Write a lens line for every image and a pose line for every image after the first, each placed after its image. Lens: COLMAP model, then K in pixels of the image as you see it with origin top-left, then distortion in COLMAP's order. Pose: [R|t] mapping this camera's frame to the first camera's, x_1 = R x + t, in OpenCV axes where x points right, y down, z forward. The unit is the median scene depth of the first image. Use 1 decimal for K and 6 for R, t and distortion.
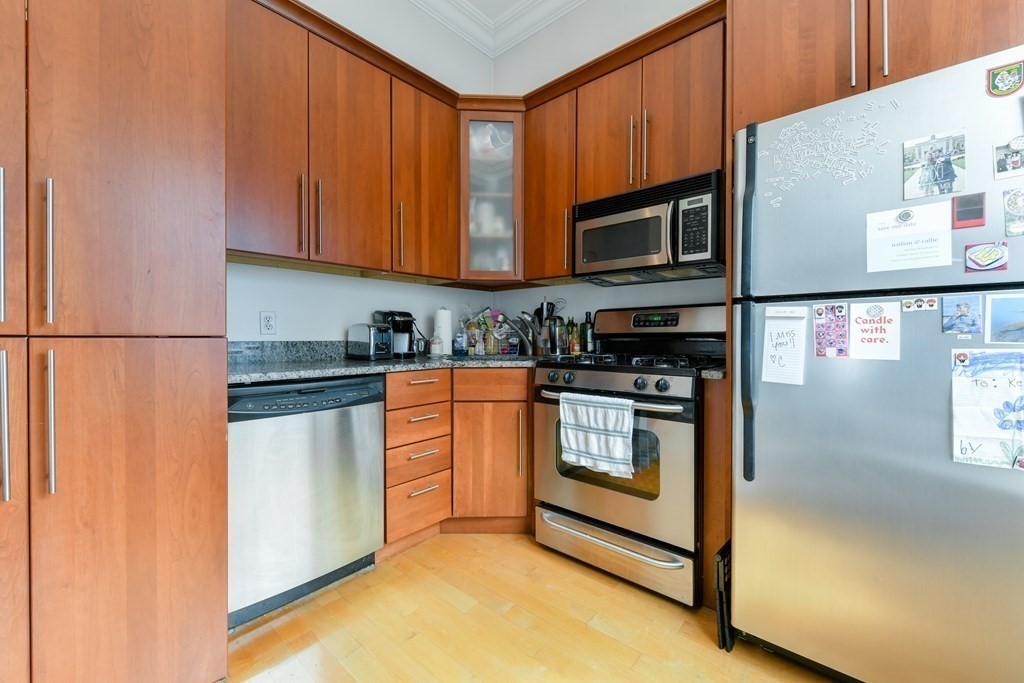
lens RADIAL K [[405.1, 0, 518.0], [0, 405.1, 341.7], [0, 0, 1]] dist [-0.004286, -0.002579]
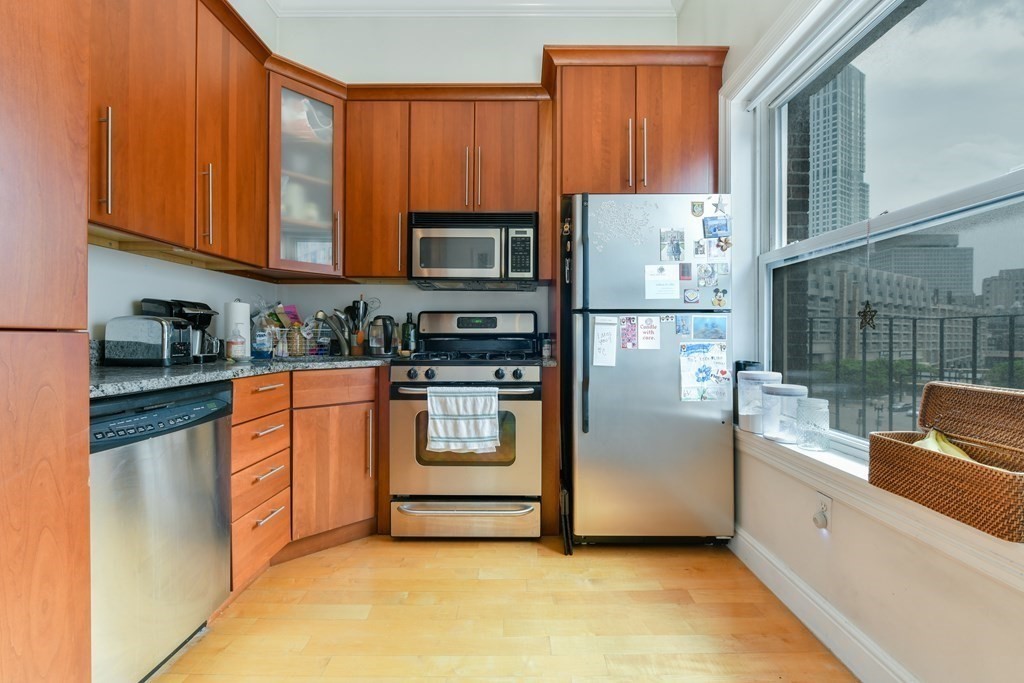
lens RADIAL K [[405.1, 0, 516.0], [0, 405.1, 343.1], [0, 0, 1]] dist [-0.004286, -0.002579]
pose [[0.759341, -0.004957, 0.650673, -0.430153], [0.005710, 0.999983, 0.000954, 0.008235], [-0.650667, 0.002991, 0.759357, 0.024183]]
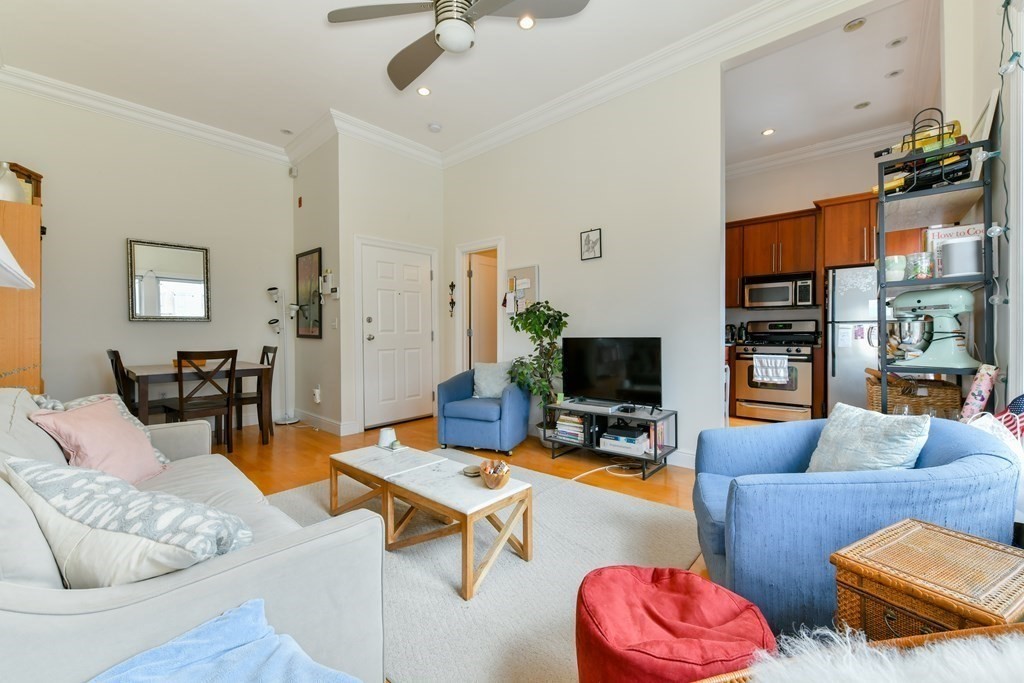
lens RADIAL K [[405.1, 0, 515.0], [0, 405.1, 337.3], [0, 0, 1]] dist [-0.004286, -0.002579]
pose [[0.999884, -0.005016, -0.014407, -1.452899], [0.004996, 0.999986, -0.001461, 0.007748], [0.014414, 0.001389, 0.999895, -1.711689]]
